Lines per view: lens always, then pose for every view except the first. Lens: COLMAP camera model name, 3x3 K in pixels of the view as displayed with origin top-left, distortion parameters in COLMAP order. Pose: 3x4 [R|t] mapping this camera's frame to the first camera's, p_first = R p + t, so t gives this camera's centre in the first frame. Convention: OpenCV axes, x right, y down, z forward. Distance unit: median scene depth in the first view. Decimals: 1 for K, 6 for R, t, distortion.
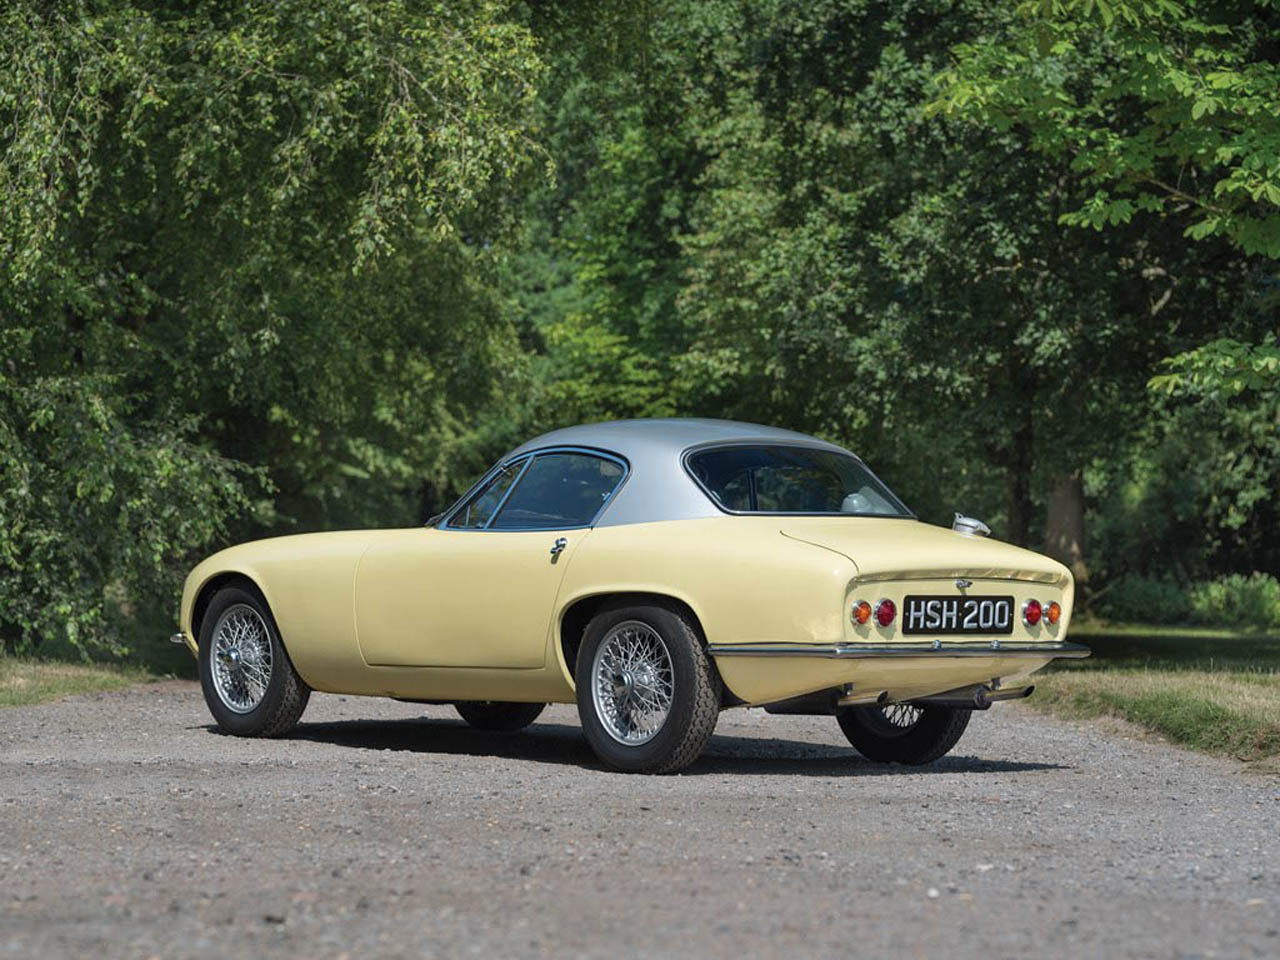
lens RADIAL K [[3244.2, 0, 672.0], [0, 3244.2, 483.4], [0, 0, 1]] dist [-0.020513, -0.624702]
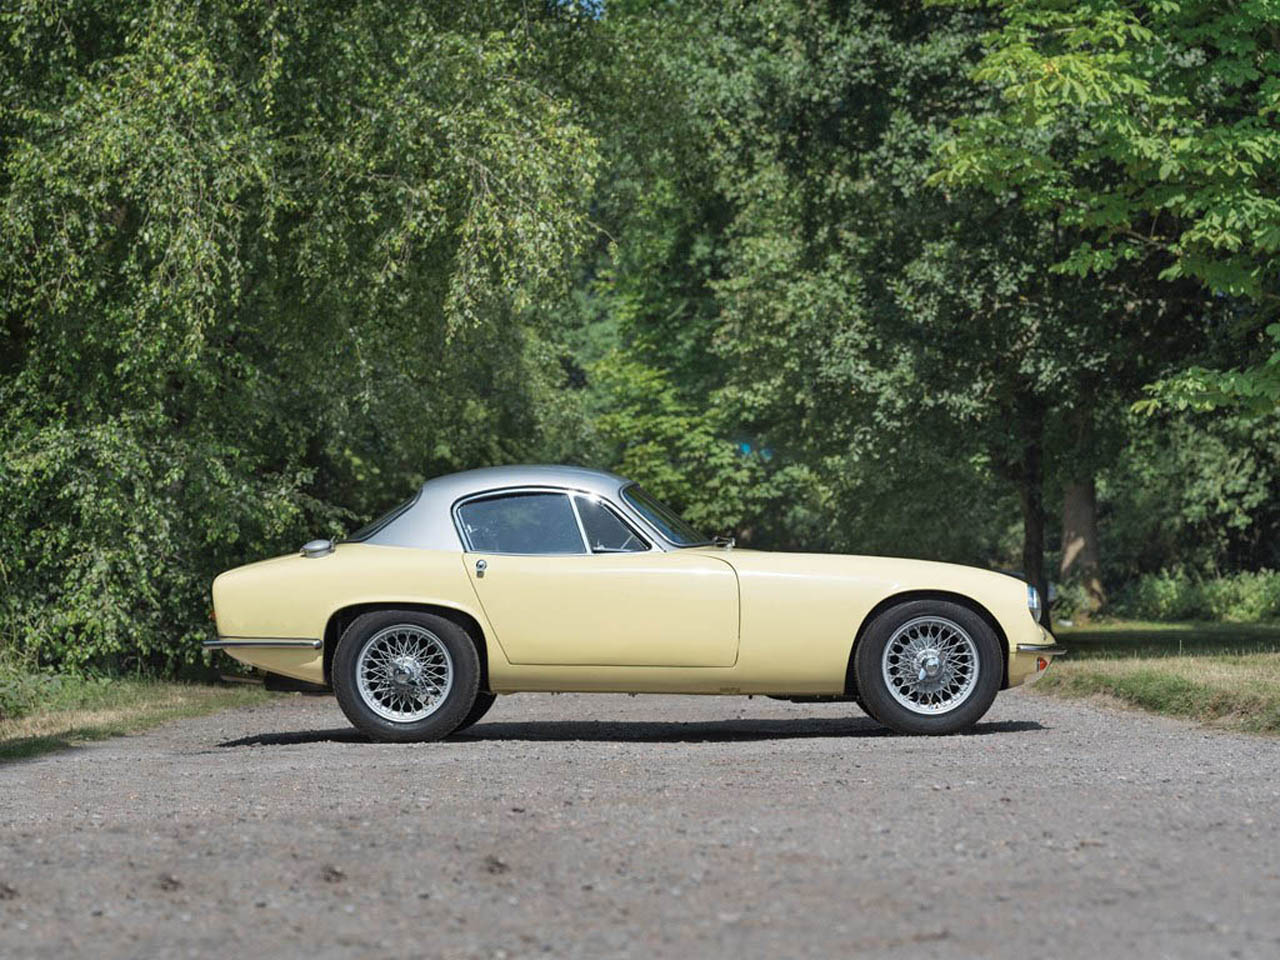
lens RADIAL K [[3157.9, 0, 640.0], [0, 3157.9, 480.0], [0, 0, 1]] dist [-0.002494, -0.103992]
pose [[0.999104, -0.036983, -0.020556, -0.003975], [0.036822, 0.999288, -0.008186, -0.001743], [0.020844, 0.007422, 0.999755, -0.089072]]
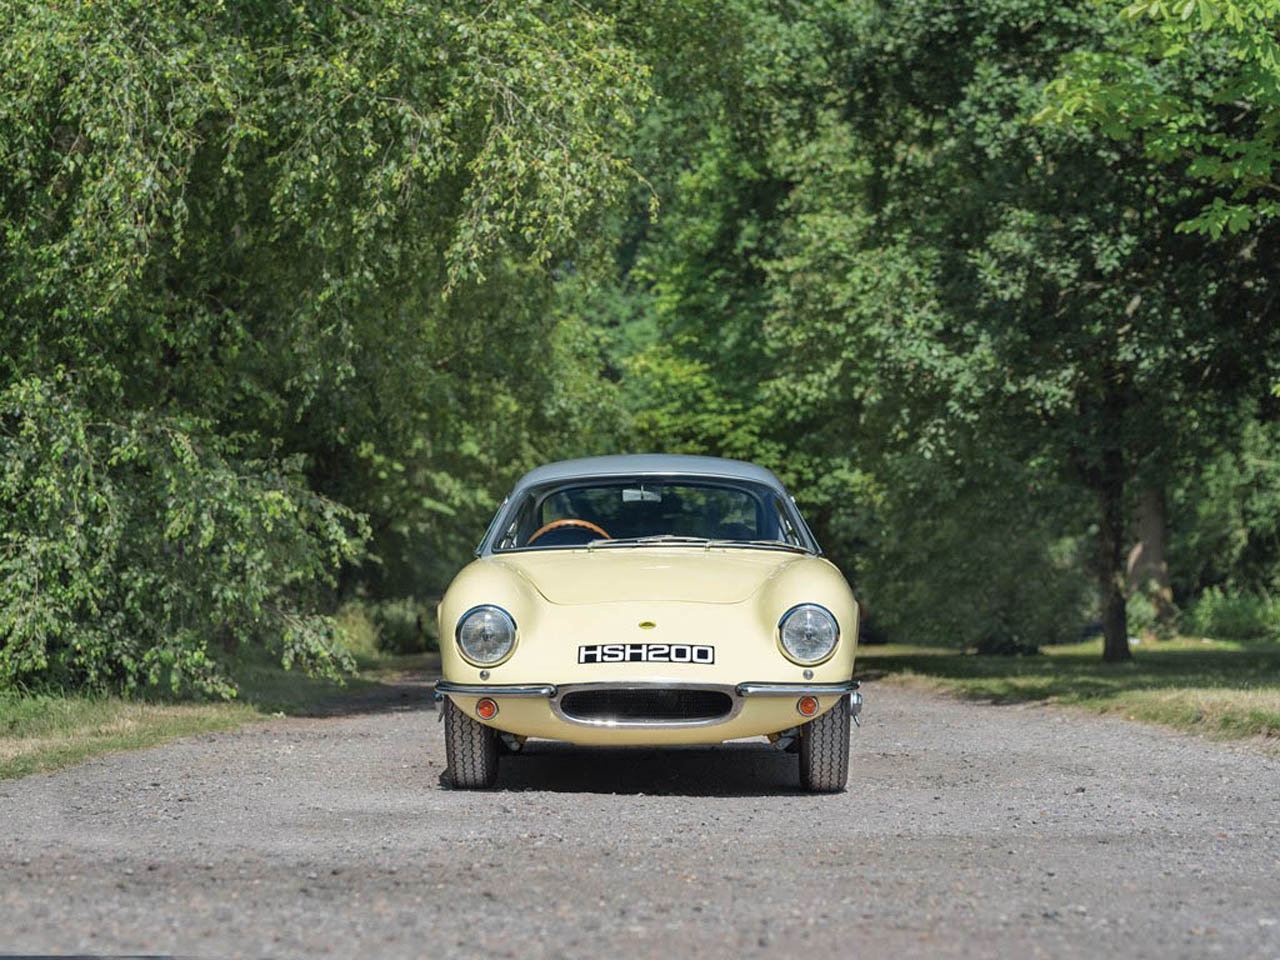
lens RADIAL K [[3157.9, 0, 640.0], [0, 3157.9, 480.0], [0, 0, 1]] dist [-0.002494, -0.103992]
pose [[0.999248, -0.023321, -0.030986, -0.010305], [0.022987, 0.999674, -0.011074, 0.001233], [0.031234, 0.010354, 0.999458, 0.034400]]
